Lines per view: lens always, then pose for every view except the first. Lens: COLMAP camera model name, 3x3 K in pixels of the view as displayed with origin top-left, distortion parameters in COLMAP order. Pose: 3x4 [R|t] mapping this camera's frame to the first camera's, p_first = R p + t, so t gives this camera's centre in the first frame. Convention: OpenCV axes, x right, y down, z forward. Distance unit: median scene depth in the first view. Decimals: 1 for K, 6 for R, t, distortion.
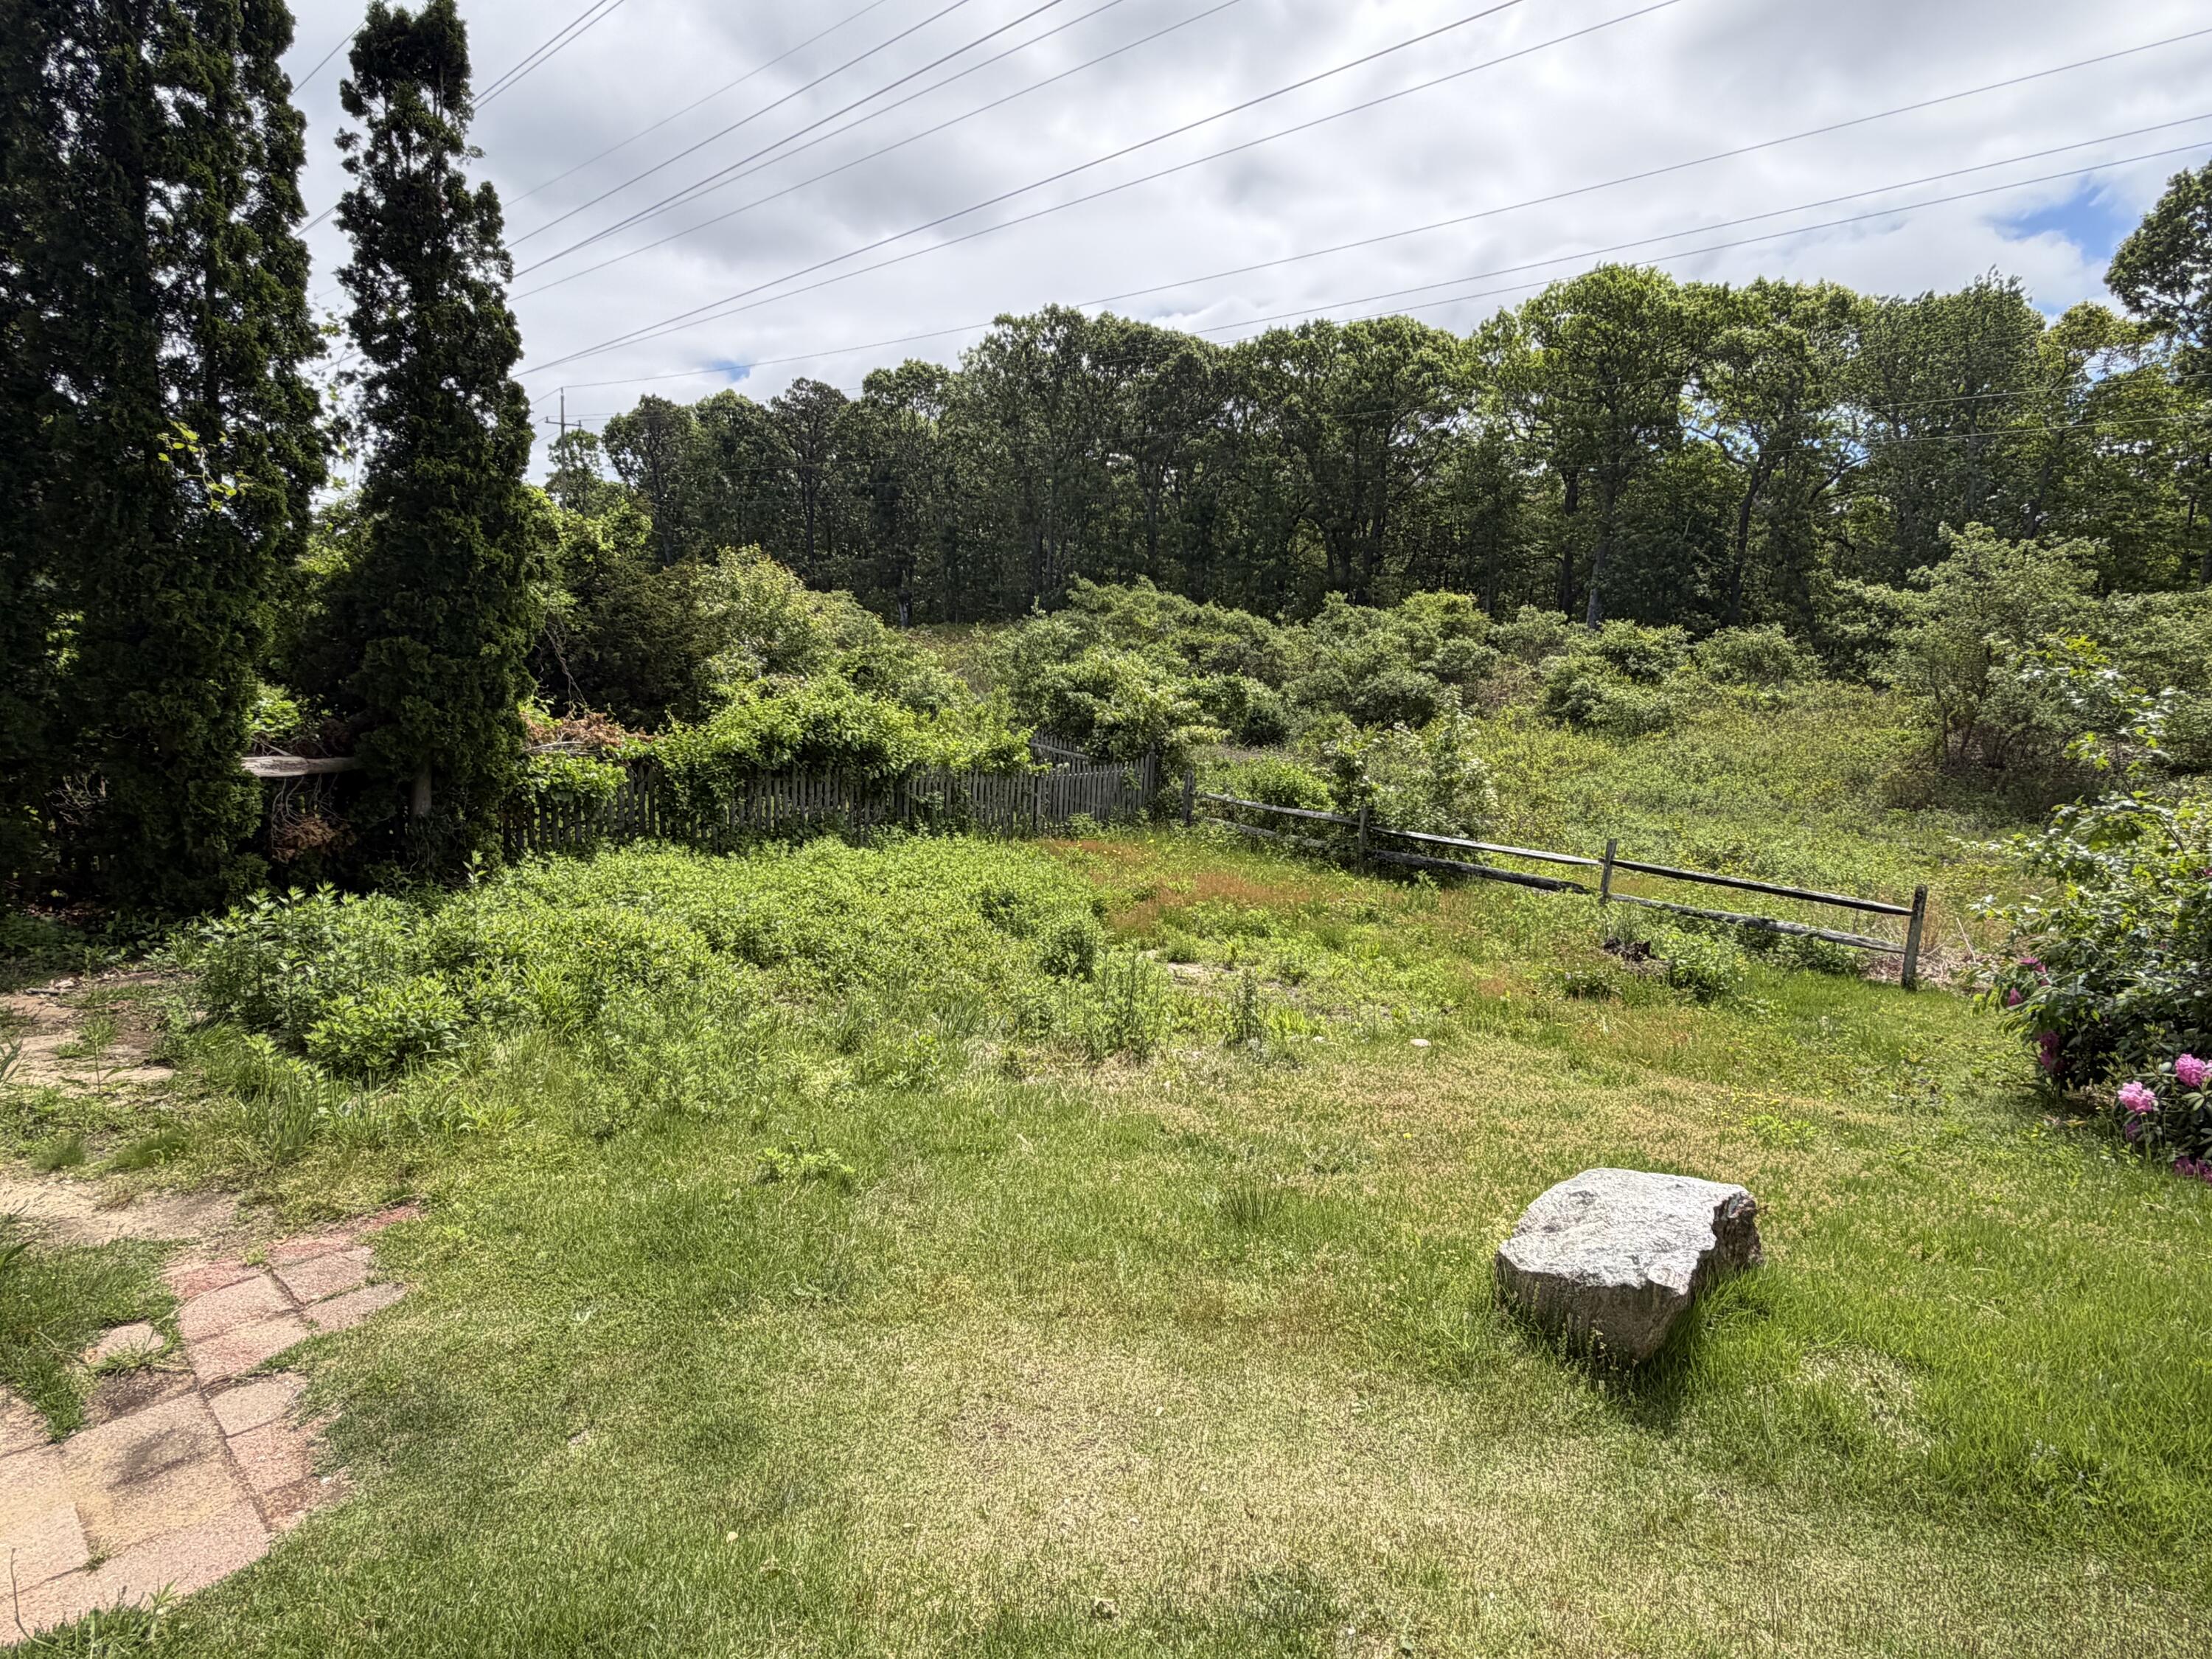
lens RADIAL K [[1213.5, 0, 1104.7], [0, 1213.5, 846.7], [0, 0, 1]] dist [0.003445, -0.003459]
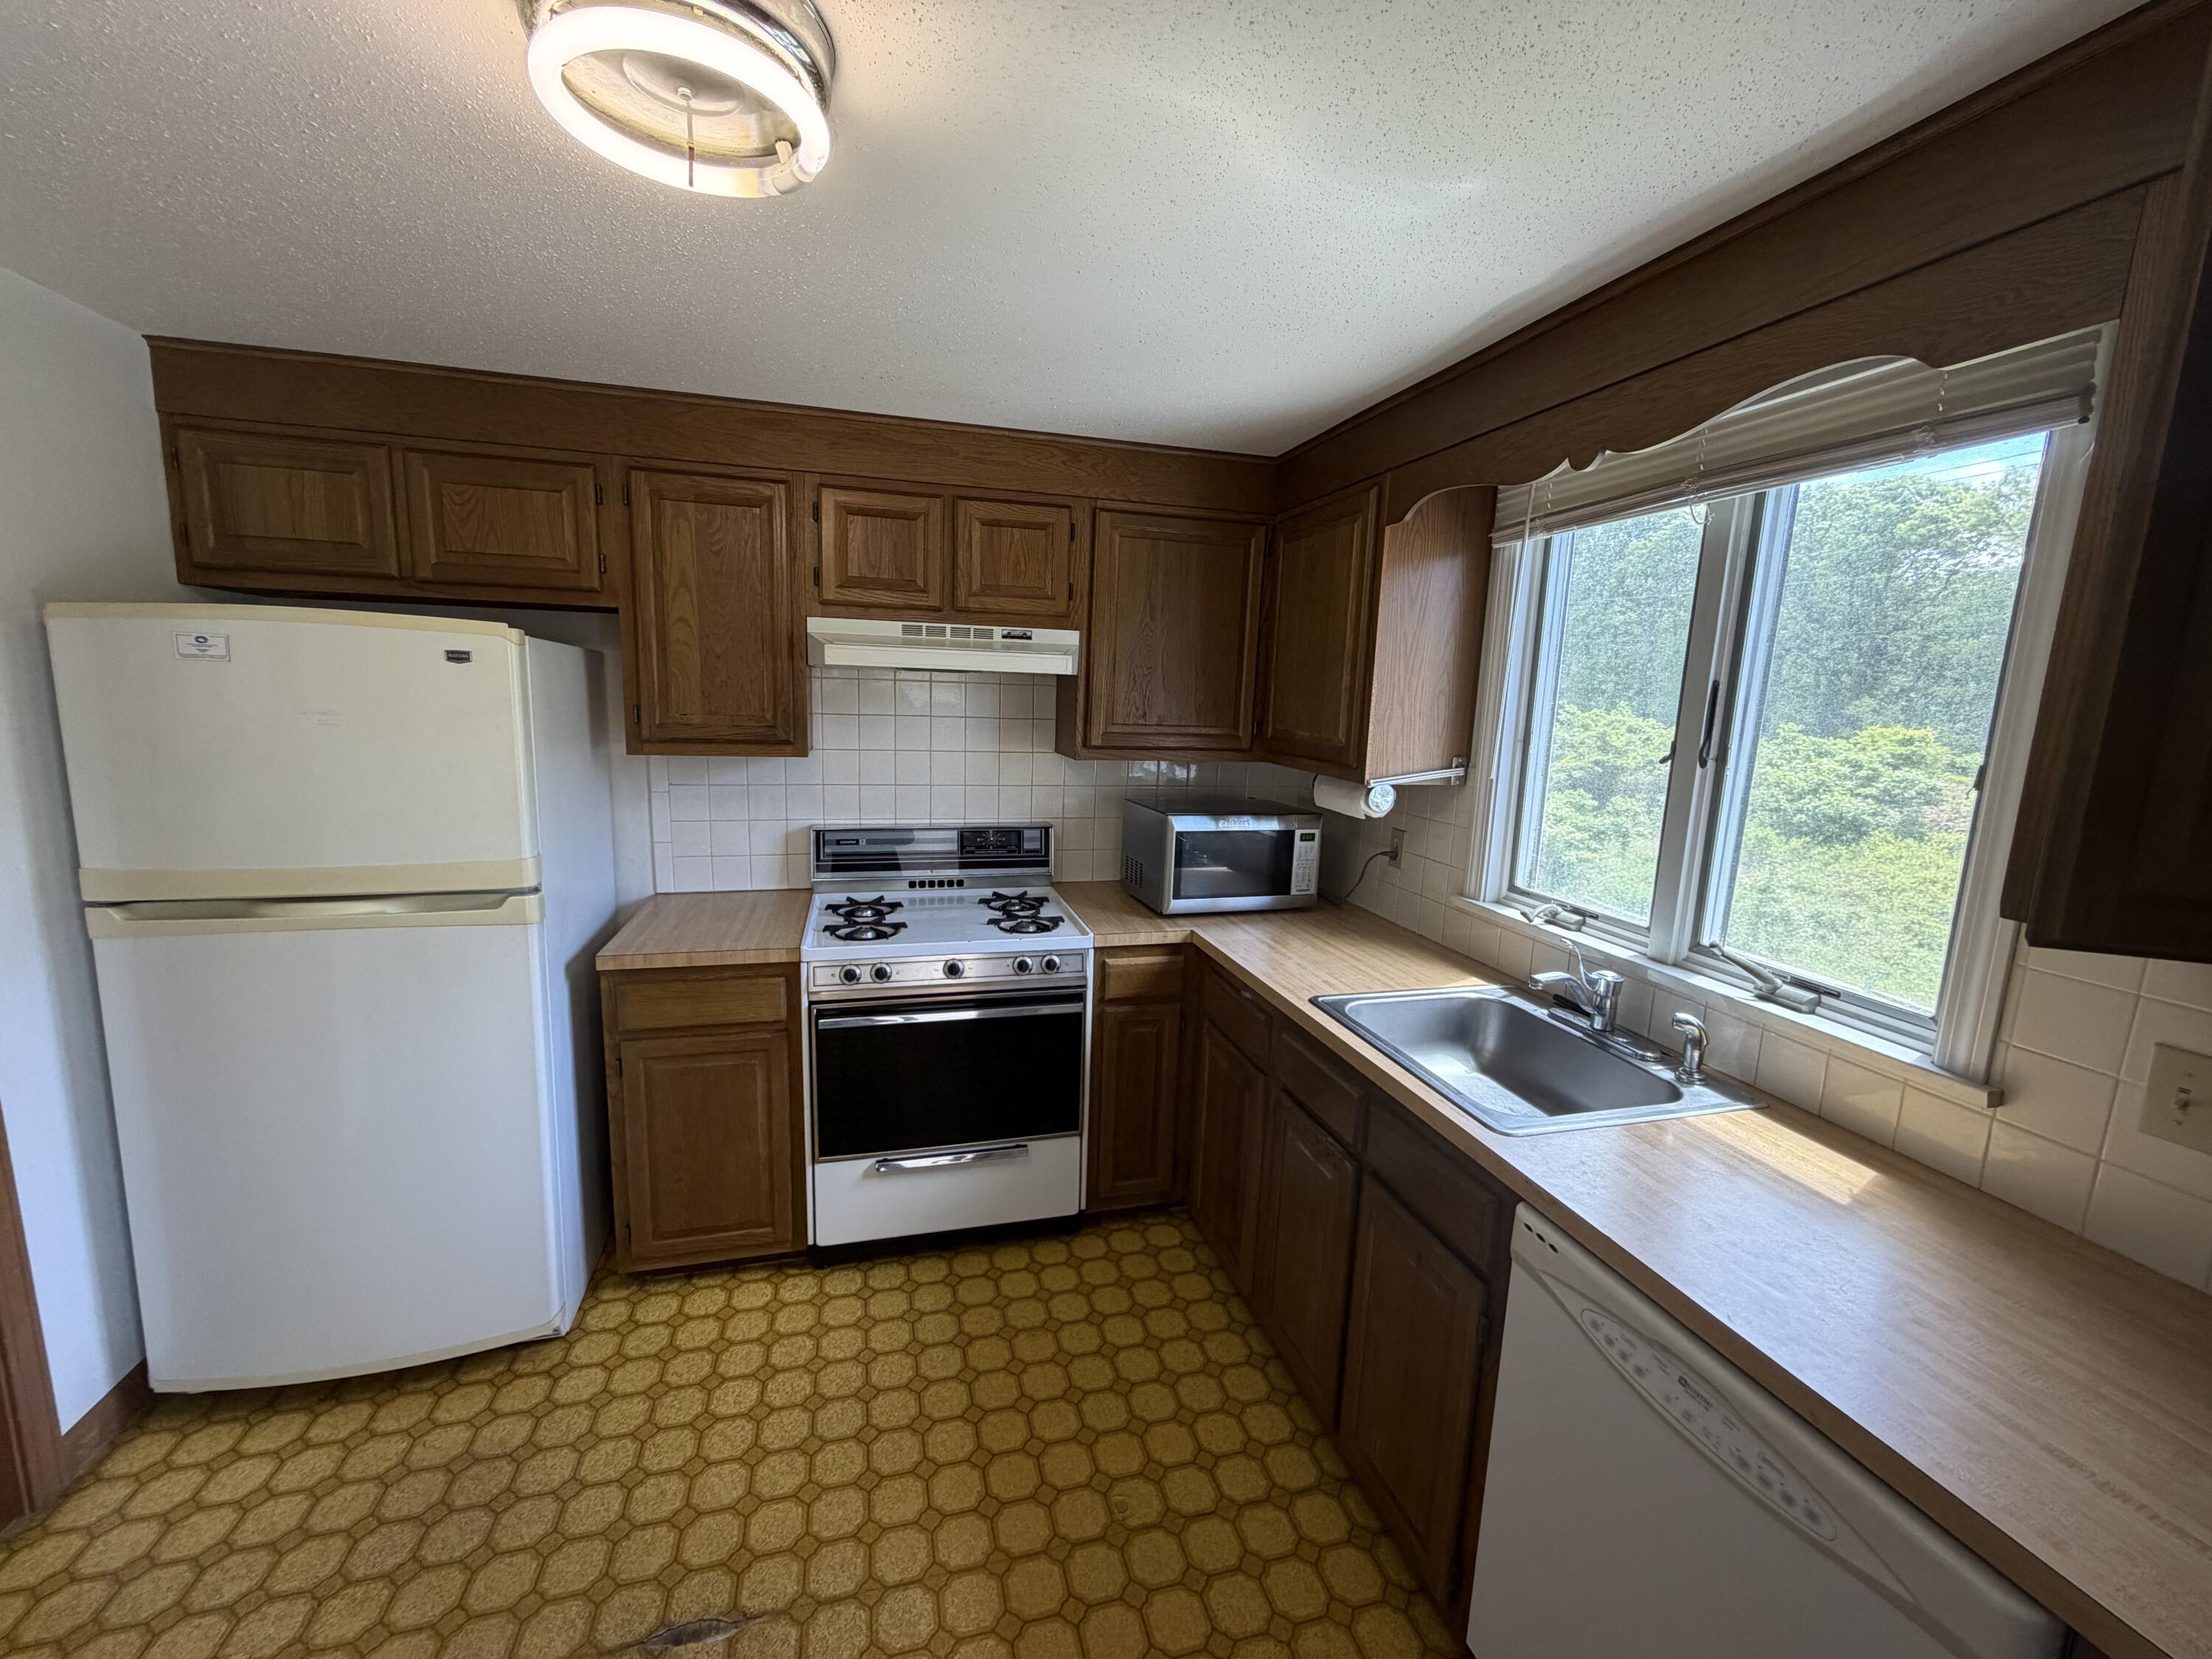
lens RADIAL K [[884.5, 0, 1107.4], [0, 884.5, 827.6], [0, 0, 1]] dist [0.000174, -0.000710]
pose [[0.860926, 0.082474, -0.502001, 0.053166], [-0.100490, 0.994898, -0.008887, -0.027117], [0.498707, 0.058097, 0.864822, -0.128753]]
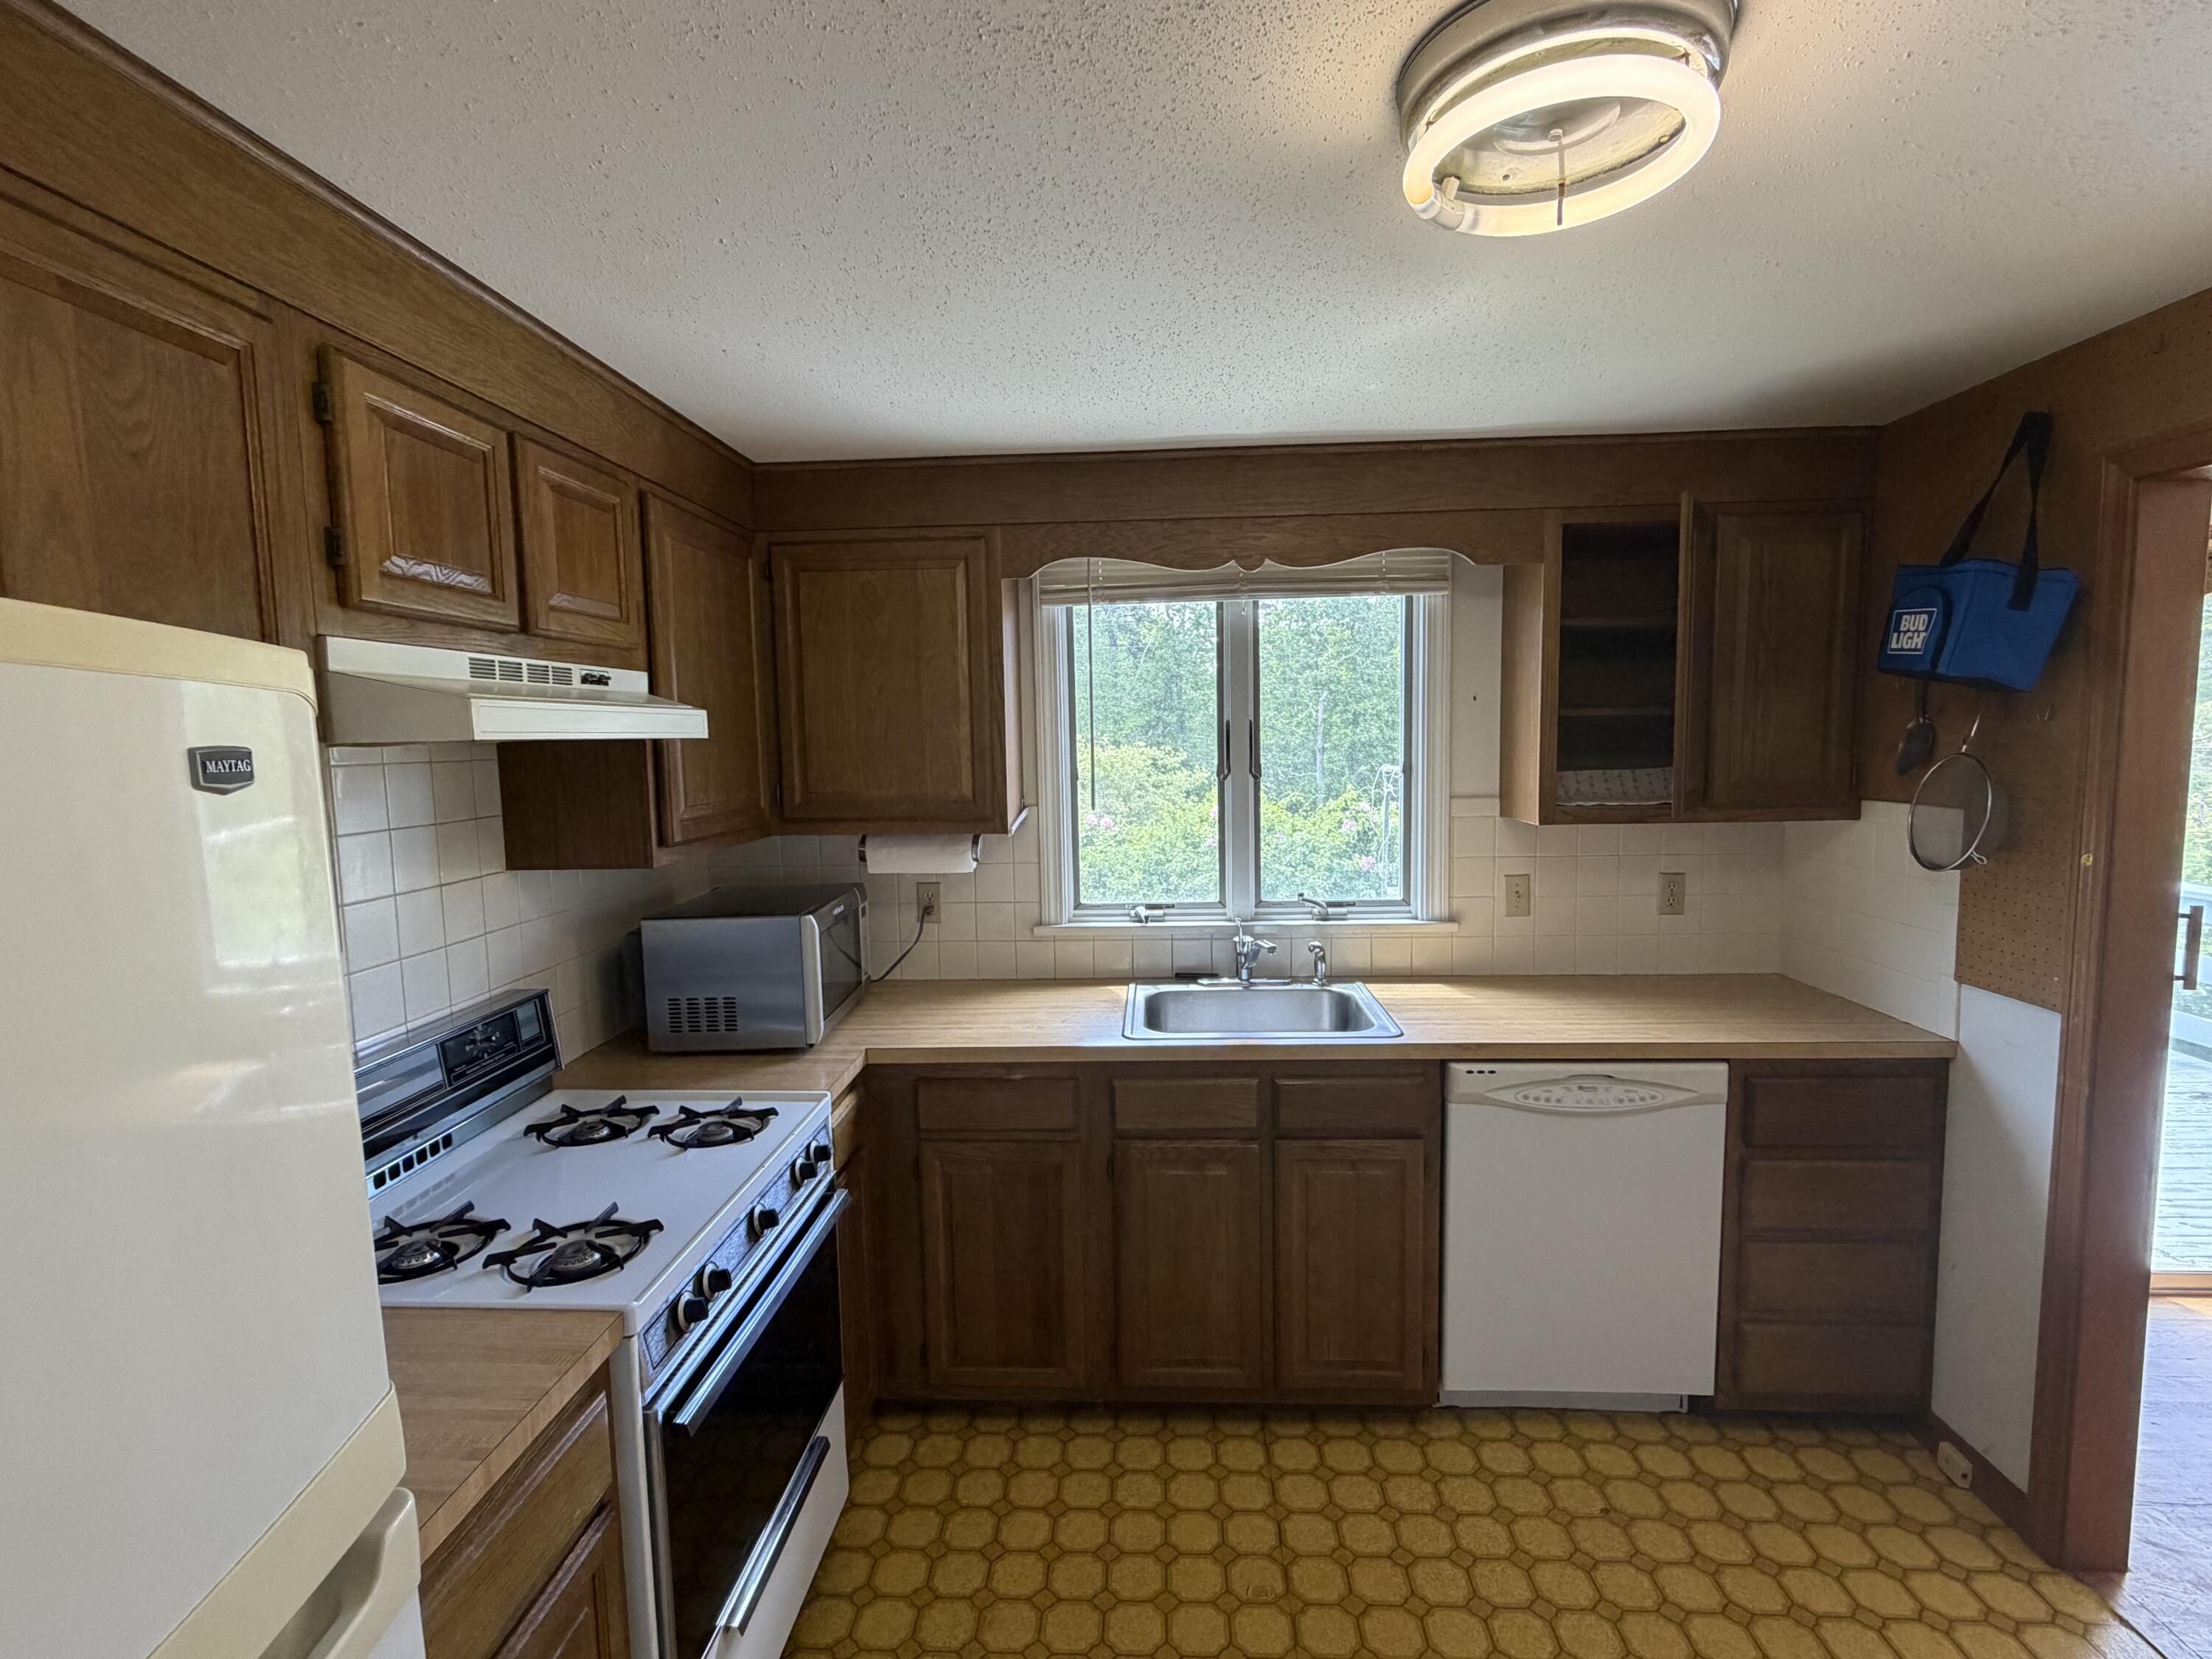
lens RADIAL K [[1043.4, 0, 1094.9], [0, 1043.4, 829.8], [0, 0, 1]] dist [0.007364, 0.000674]
pose [[0.752105, -0.102679, 0.650995, 0.006370], [0.155868, 0.987478, -0.024326, -0.029486], [-0.640346, 0.119765, 0.758692, -0.125934]]
